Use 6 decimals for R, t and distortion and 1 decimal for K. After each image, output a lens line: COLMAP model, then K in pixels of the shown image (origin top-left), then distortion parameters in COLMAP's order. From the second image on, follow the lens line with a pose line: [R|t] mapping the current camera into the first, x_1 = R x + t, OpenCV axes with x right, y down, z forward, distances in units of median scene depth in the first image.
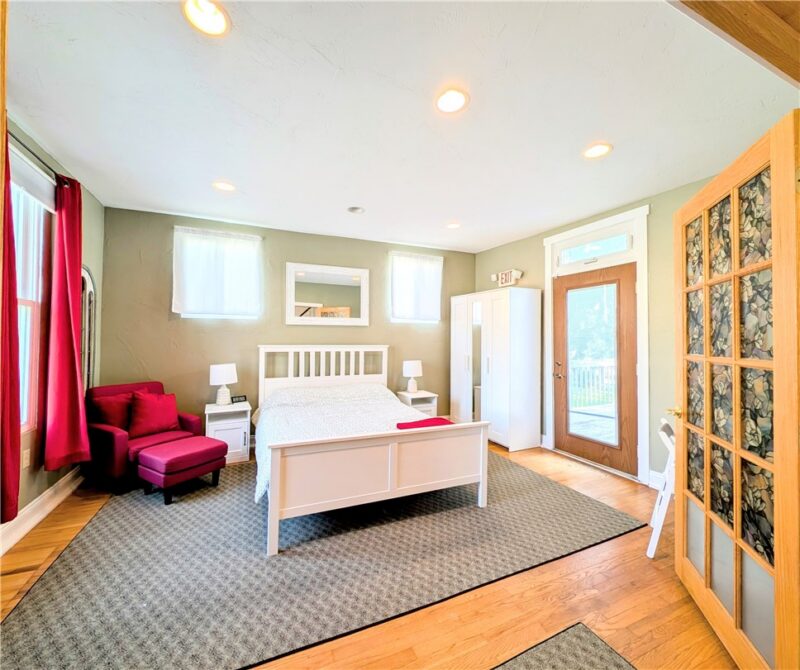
lens RADIAL K [[338.3, 0, 396.8], [0, 338.3, 334.5], [0, 0, 1]] dist [0.000531, -0.000013]
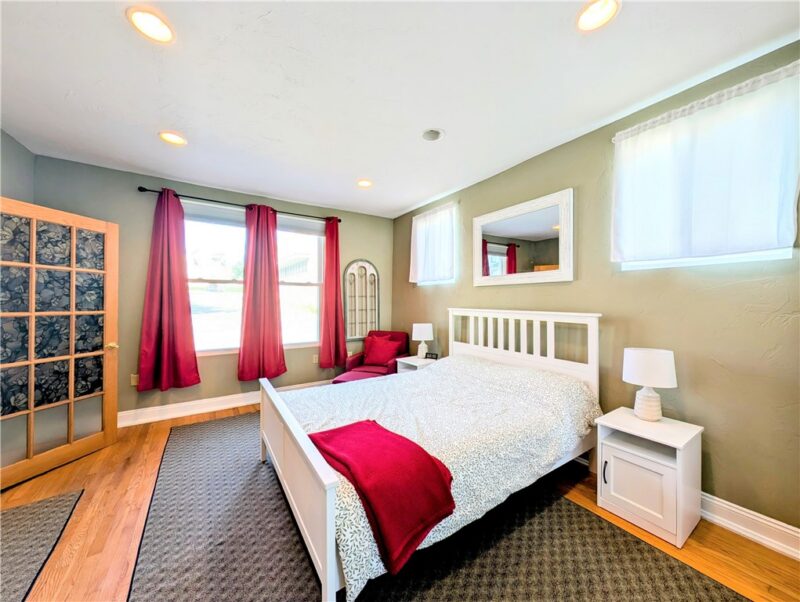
lens RADIAL K [[301.1, 0, 398.9], [0, 301.1, 300.0], [0, 0, 1]] dist [0.001310, 0.000006]
pose [[0.138441, -0.007225, -0.990344, 0.479678], [0.012323, 0.999909, -0.005572, 0.010074], [0.990294, -0.011433, 0.138518, 0.723087]]
